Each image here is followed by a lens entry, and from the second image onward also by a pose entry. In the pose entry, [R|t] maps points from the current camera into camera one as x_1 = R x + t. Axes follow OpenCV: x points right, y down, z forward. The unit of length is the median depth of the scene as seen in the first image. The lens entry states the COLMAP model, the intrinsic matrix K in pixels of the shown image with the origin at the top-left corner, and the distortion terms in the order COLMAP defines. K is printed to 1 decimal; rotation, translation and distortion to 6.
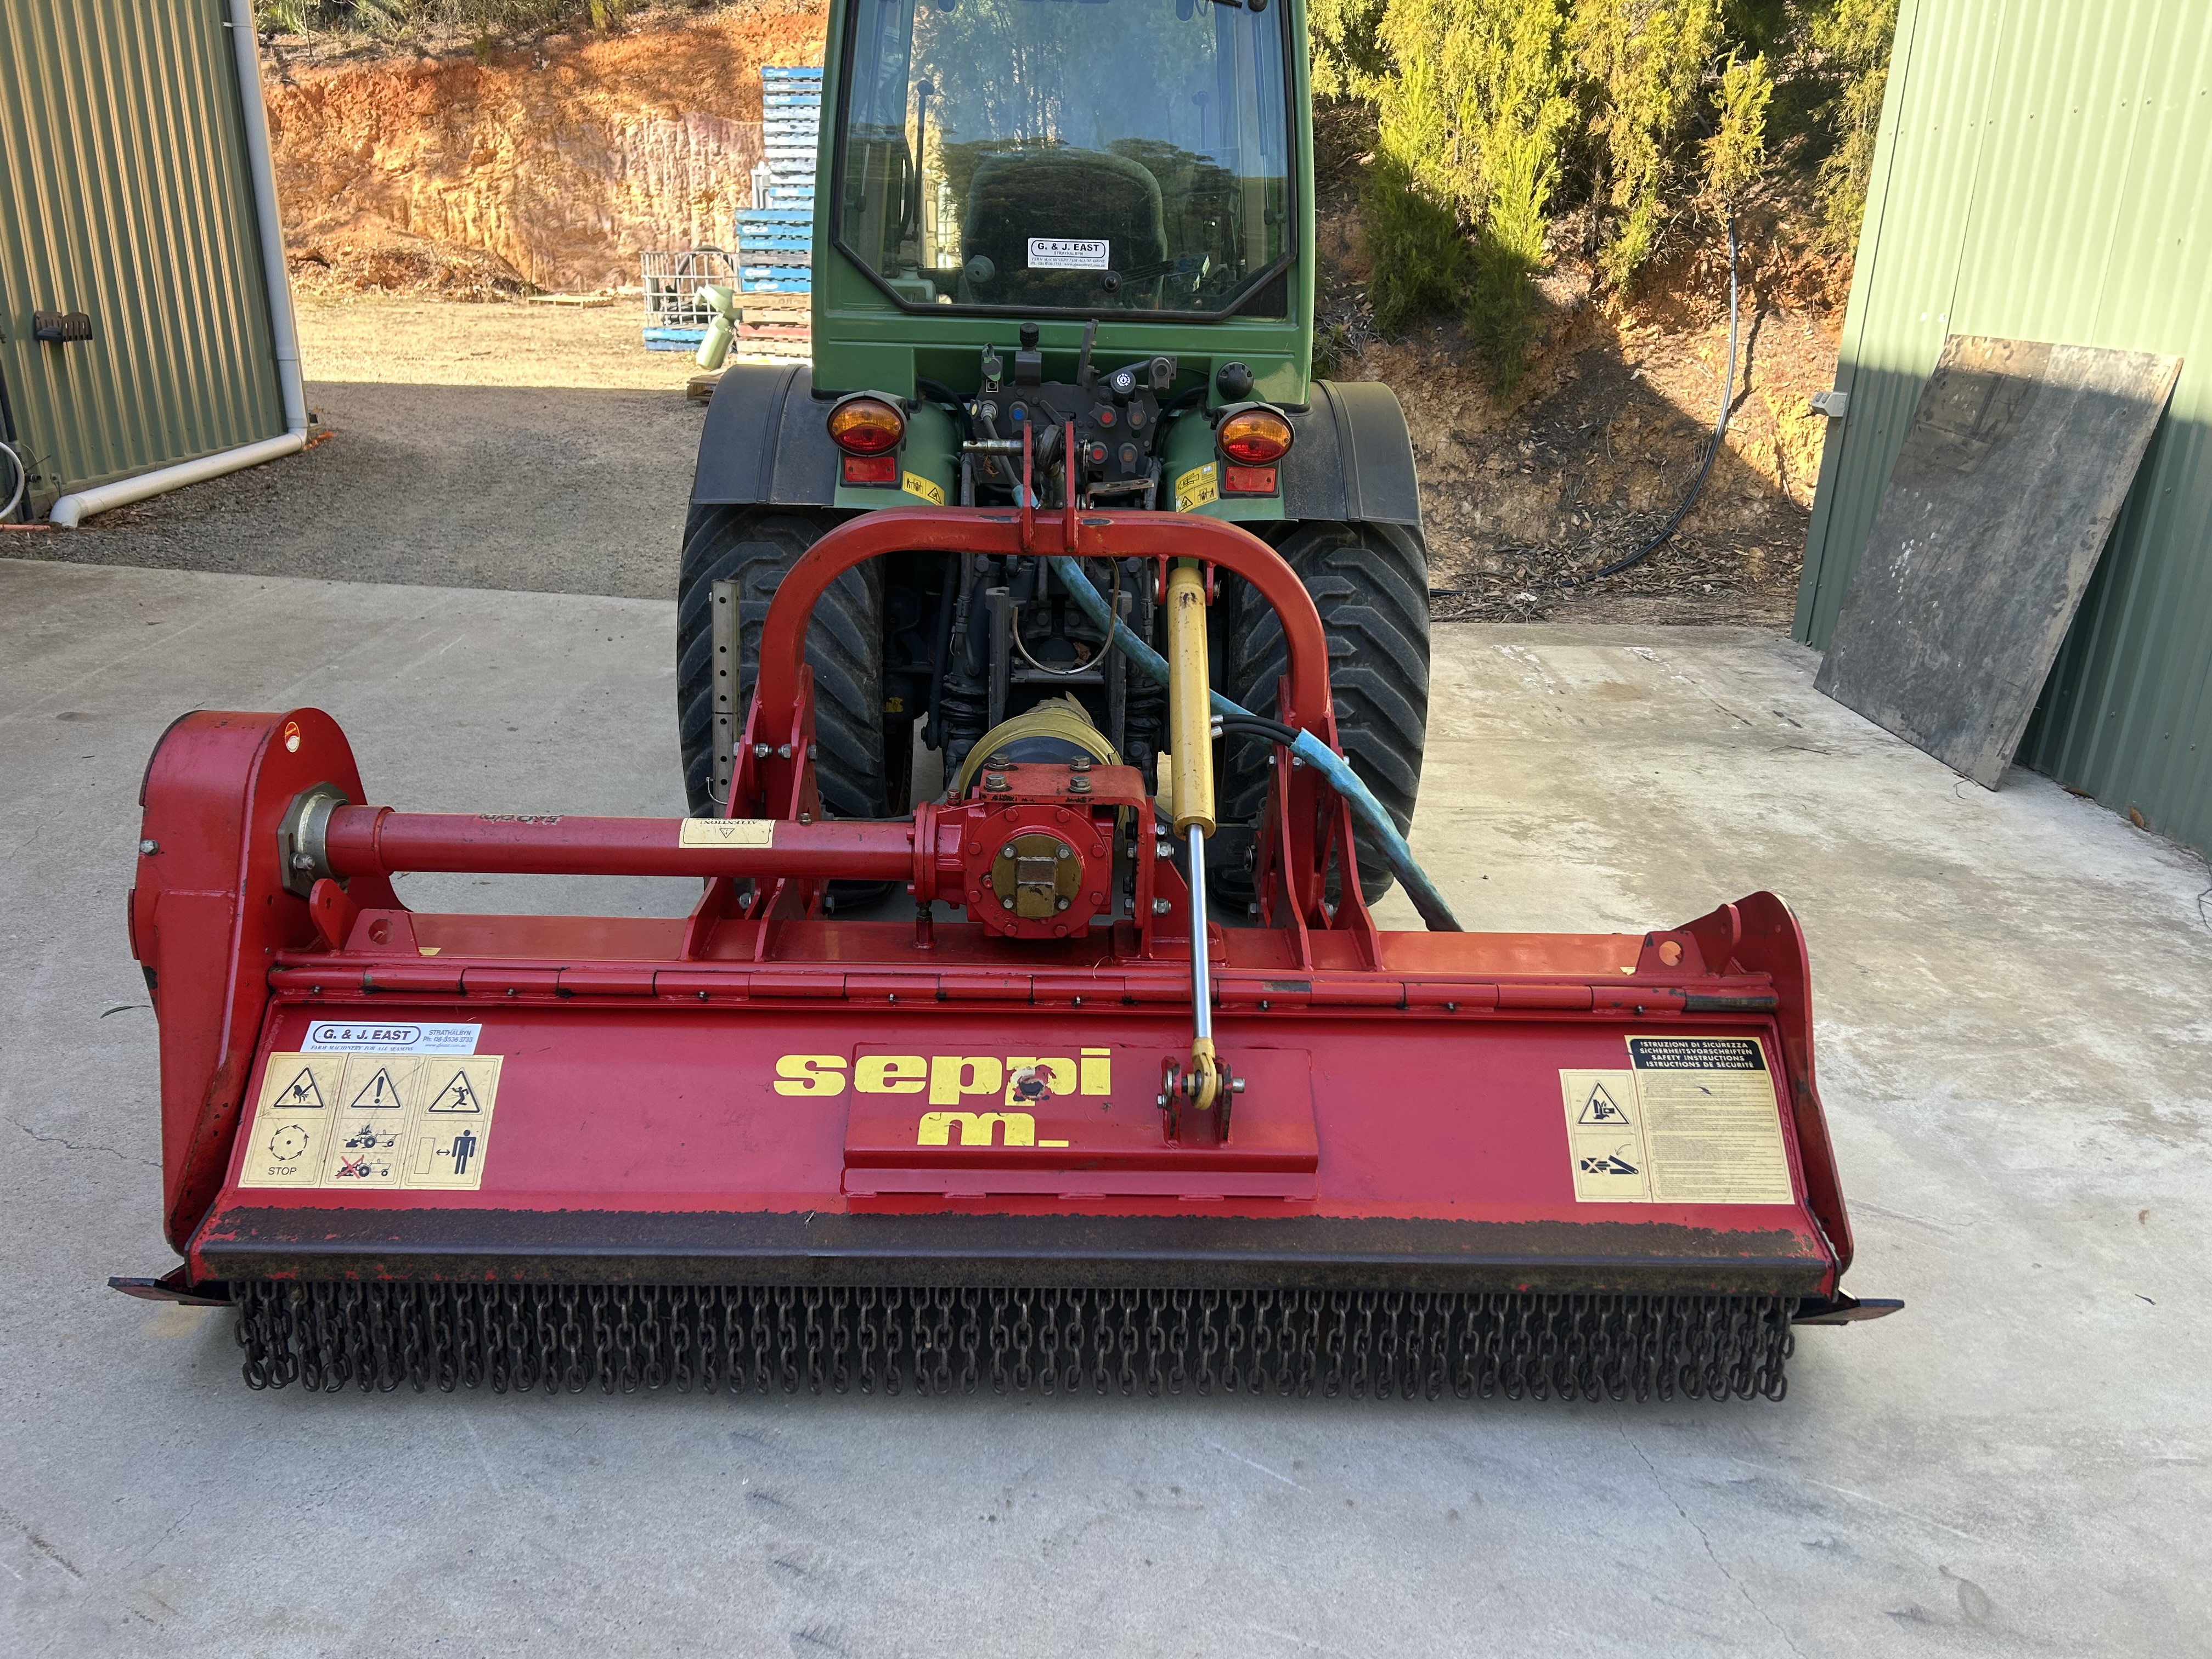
lens RADIAL K [[1676.9, 0, 1107.5], [0, 1676.9, 831.8], [0, 0, 1]] dist [0.026974, -0.002303]
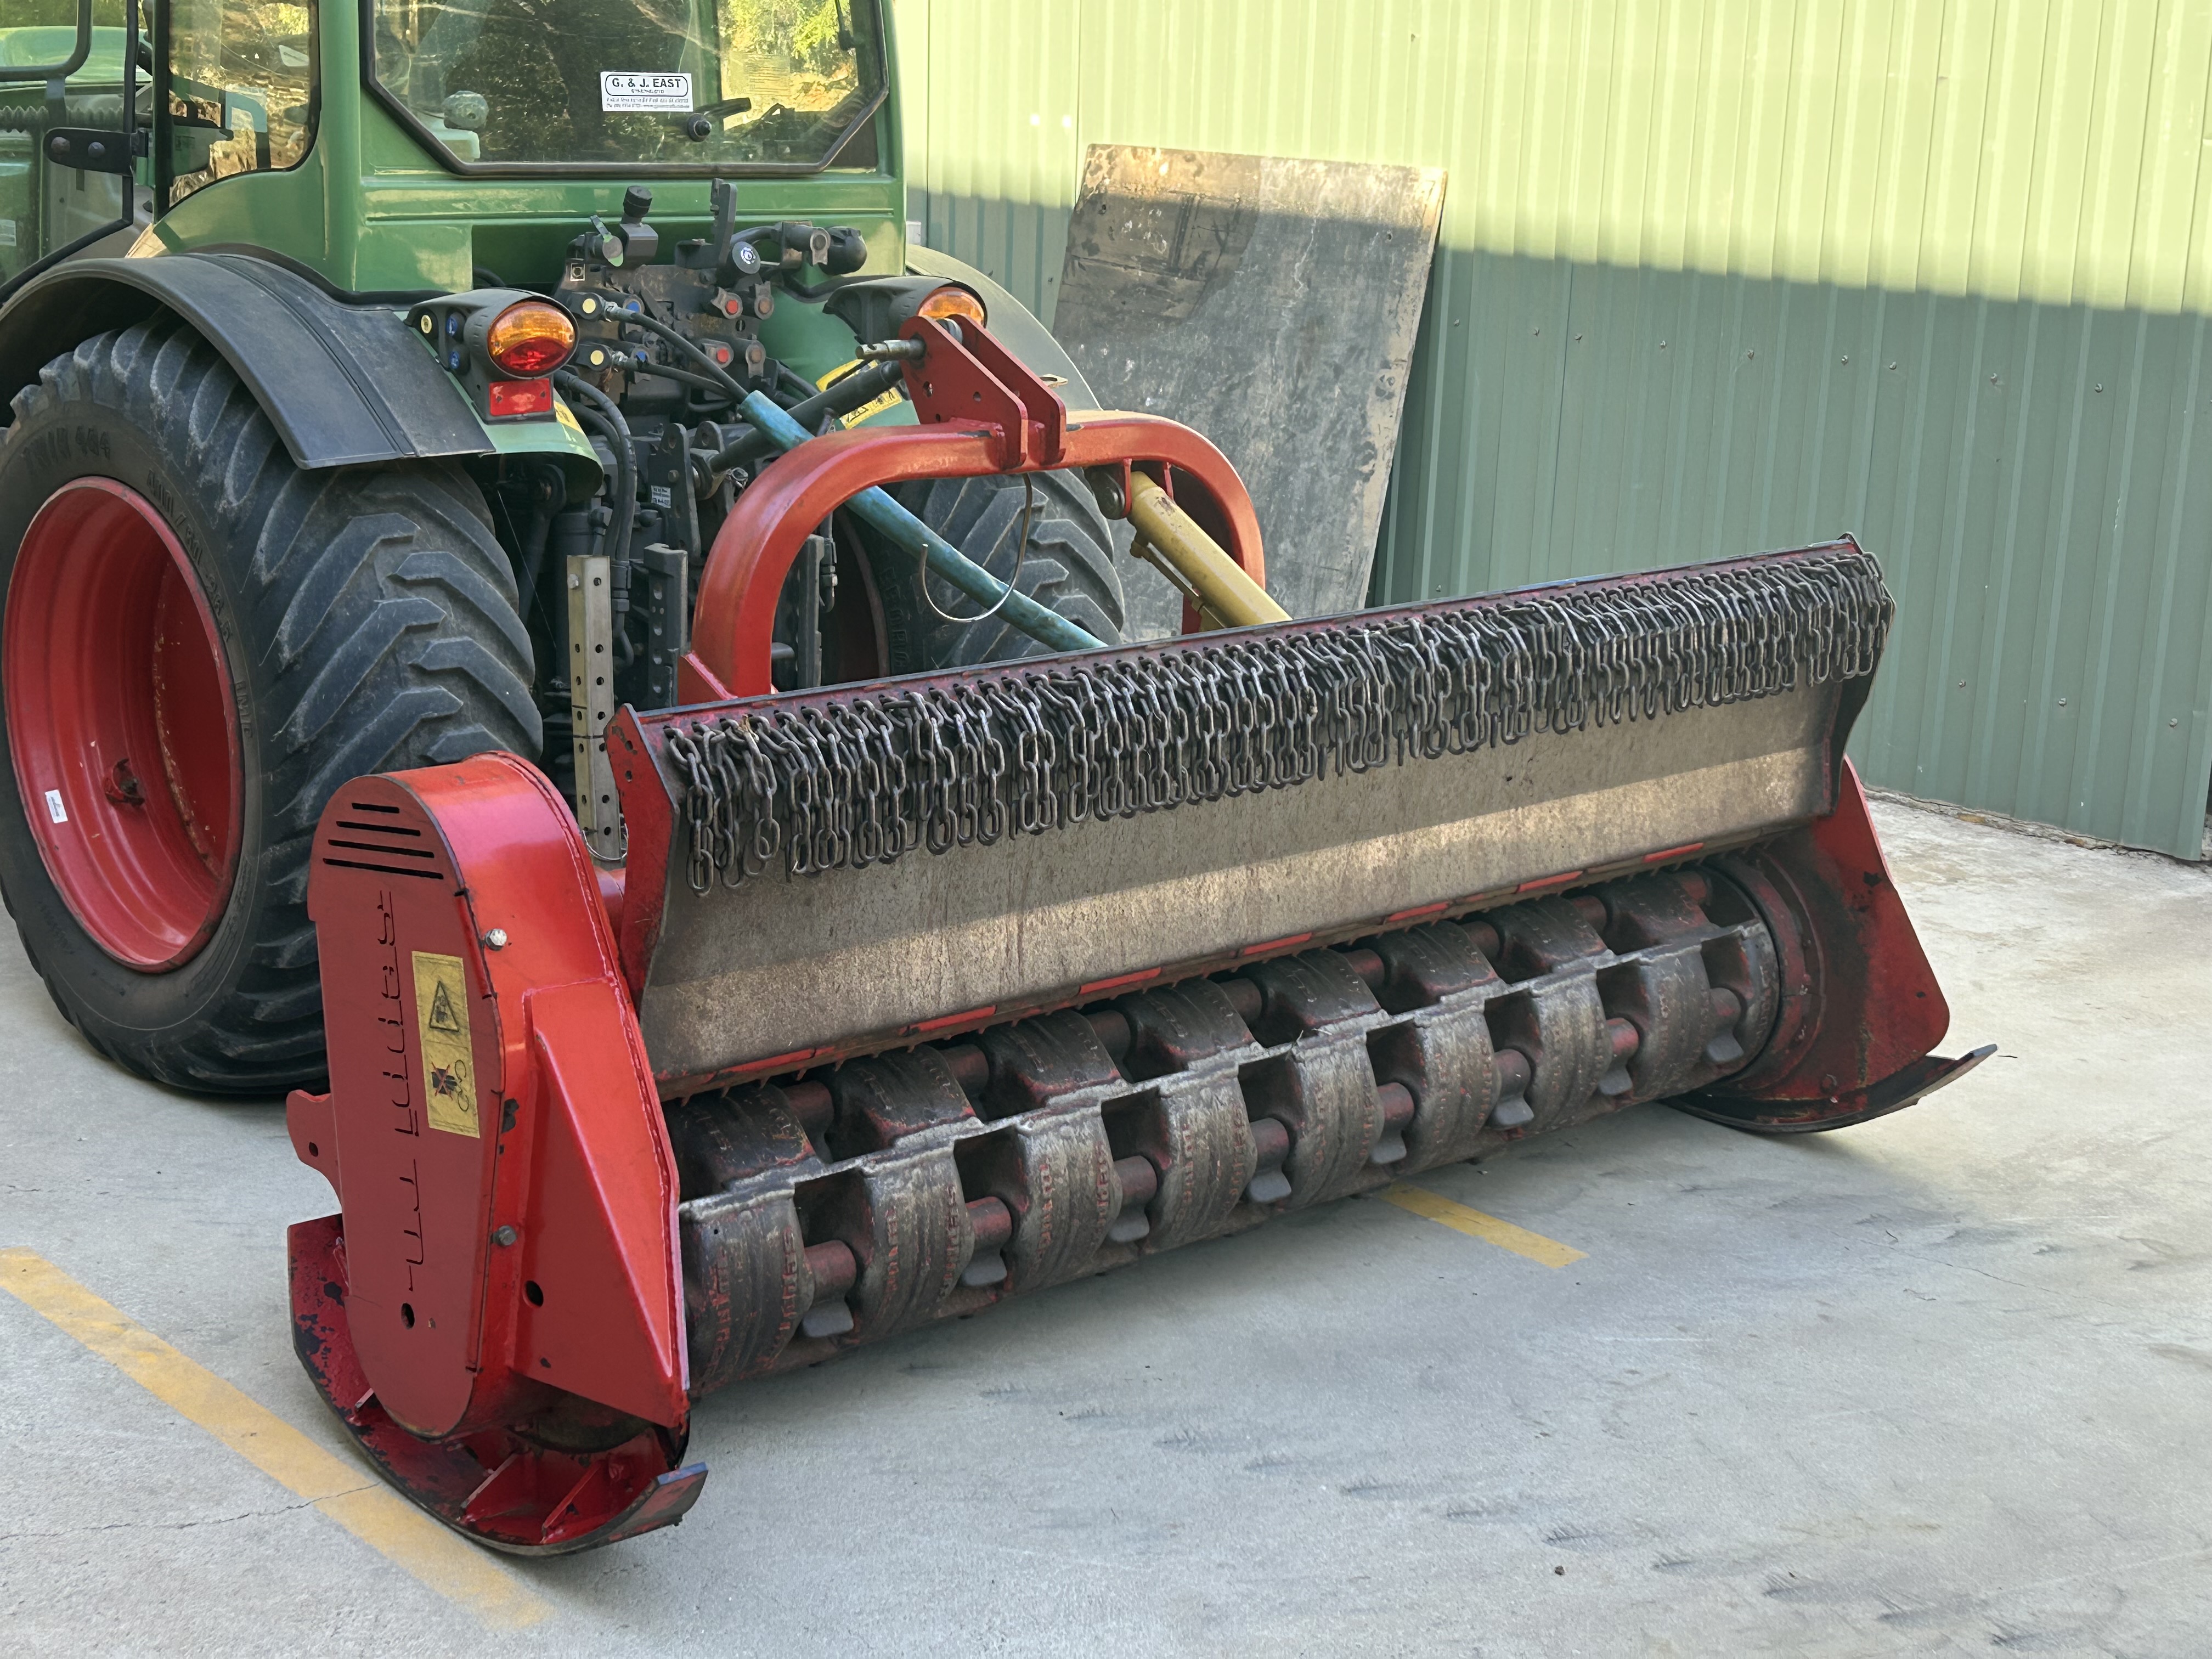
lens RADIAL K [[3233.9, 0, 1104.2], [0, 3233.9, 830.6], [0, 0, 1]] dist [0.093117, 0.000000]
pose [[0.761753, -0.162922, 0.627048, -0.556993], [0.205041, 0.978740, 0.005211, 0.005516], [-0.614566, 0.124601, 0.778963, -0.134522]]
